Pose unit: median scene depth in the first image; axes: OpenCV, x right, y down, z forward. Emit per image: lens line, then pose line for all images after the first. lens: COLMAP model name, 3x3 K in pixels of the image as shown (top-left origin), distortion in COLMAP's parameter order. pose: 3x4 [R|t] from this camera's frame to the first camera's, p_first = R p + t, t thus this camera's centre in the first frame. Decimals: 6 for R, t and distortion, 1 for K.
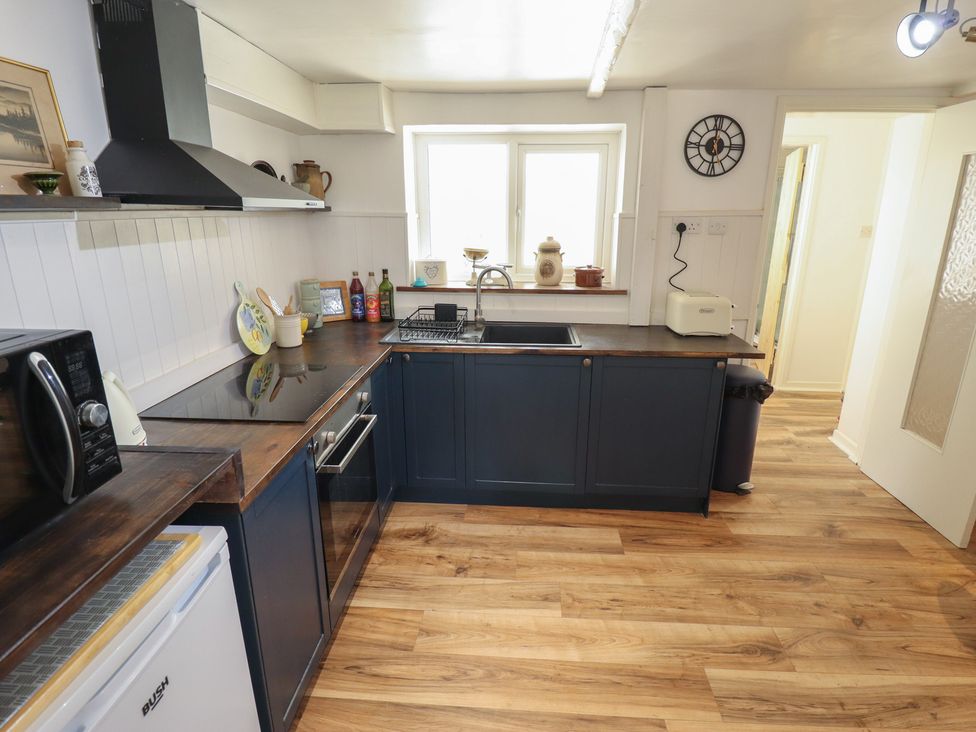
lens RADIAL K [[525.6, 0, 484.7], [0, 525.6, 369.3], [0, 0, 1]] dist [0.001527, -0.015144]
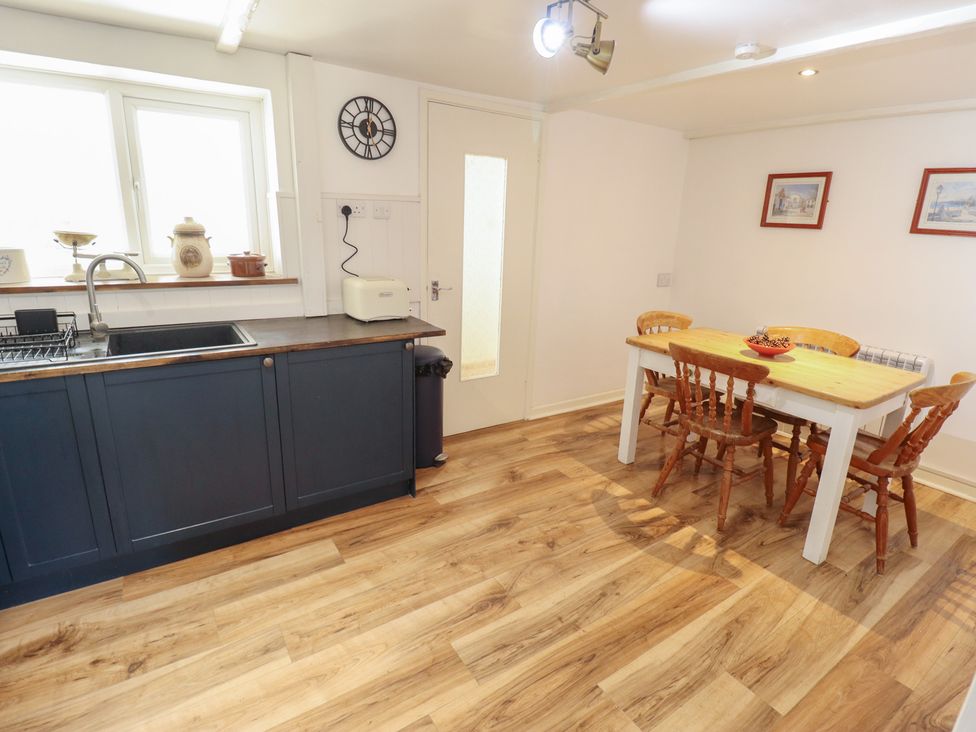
lens RADIAL K [[525.6, 0, 515.7], [0, 525.6, 362.7], [0, 0, 1]] dist [0.001527, -0.015144]
pose [[0.767097, -0.140443, 0.625970, -0.031739], [0.142712, 0.988651, 0.046927, 0.004958], [-0.625456, 0.053335, 0.778434, 0.078510]]
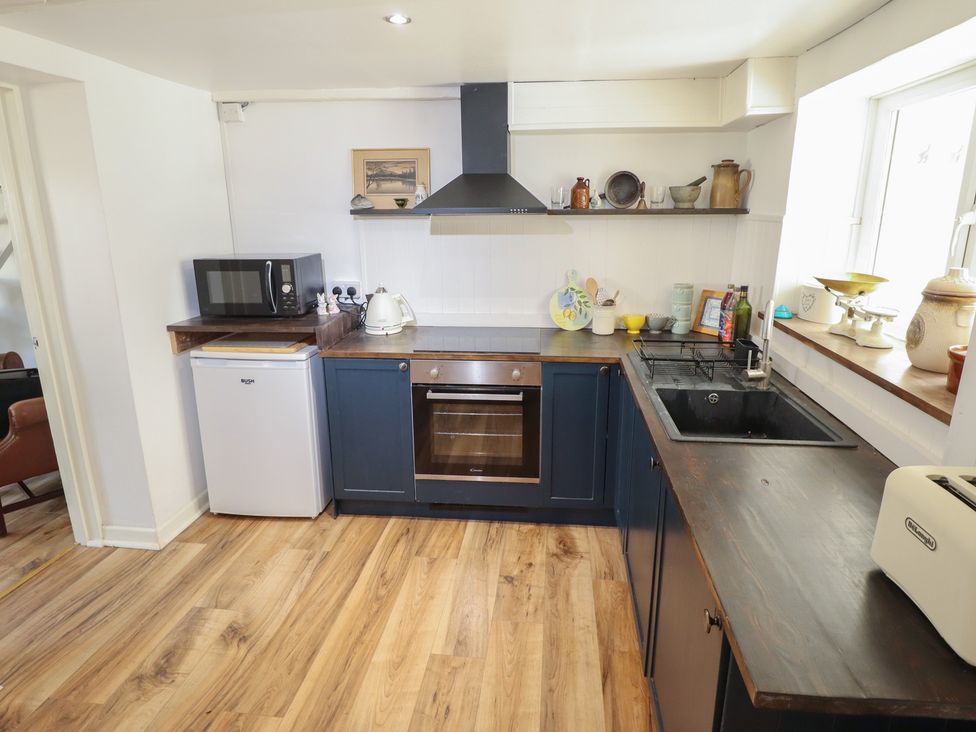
lens RADIAL K [[525.6, 0, 484.3], [0, 525.6, 341.0], [0, 0, 1]] dist [0.001527, -0.015144]
pose [[-0.044944, 0.234111, -0.971170, 0.768835], [-0.281199, 0.929880, 0.237171, -0.236755], [0.958597, 0.283751, 0.024039, 0.776860]]
